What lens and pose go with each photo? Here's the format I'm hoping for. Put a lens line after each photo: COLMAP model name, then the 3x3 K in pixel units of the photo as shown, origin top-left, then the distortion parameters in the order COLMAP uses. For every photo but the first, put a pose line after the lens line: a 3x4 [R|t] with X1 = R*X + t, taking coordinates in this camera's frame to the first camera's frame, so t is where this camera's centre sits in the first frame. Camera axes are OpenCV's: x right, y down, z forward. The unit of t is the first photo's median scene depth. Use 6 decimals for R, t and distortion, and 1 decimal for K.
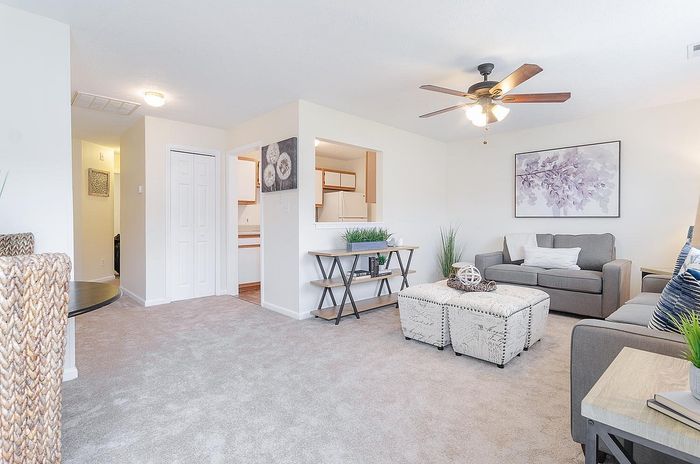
lens RADIAL K [[351.6, 0, 352.4], [0, 351.6, 226.3], [0, 0, 1]] dist [-0.003403, 0.000496]
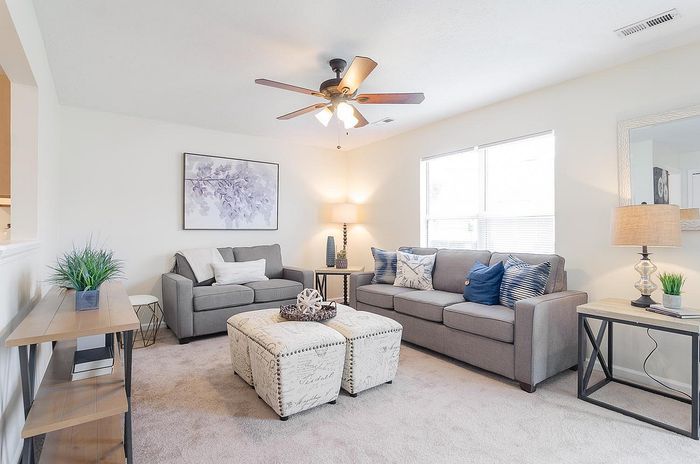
lens RADIAL K [[351.6, 0, 347.0], [0, 351.6, 229.9], [0, 0, 1]] dist [-0.003403, 0.000496]
pose [[0.140724, -0.000240, 0.990049, -0.325270], [0.020035, 0.999796, -0.002605, -0.015931], [-0.989846, 0.020203, 0.140700, 0.551261]]
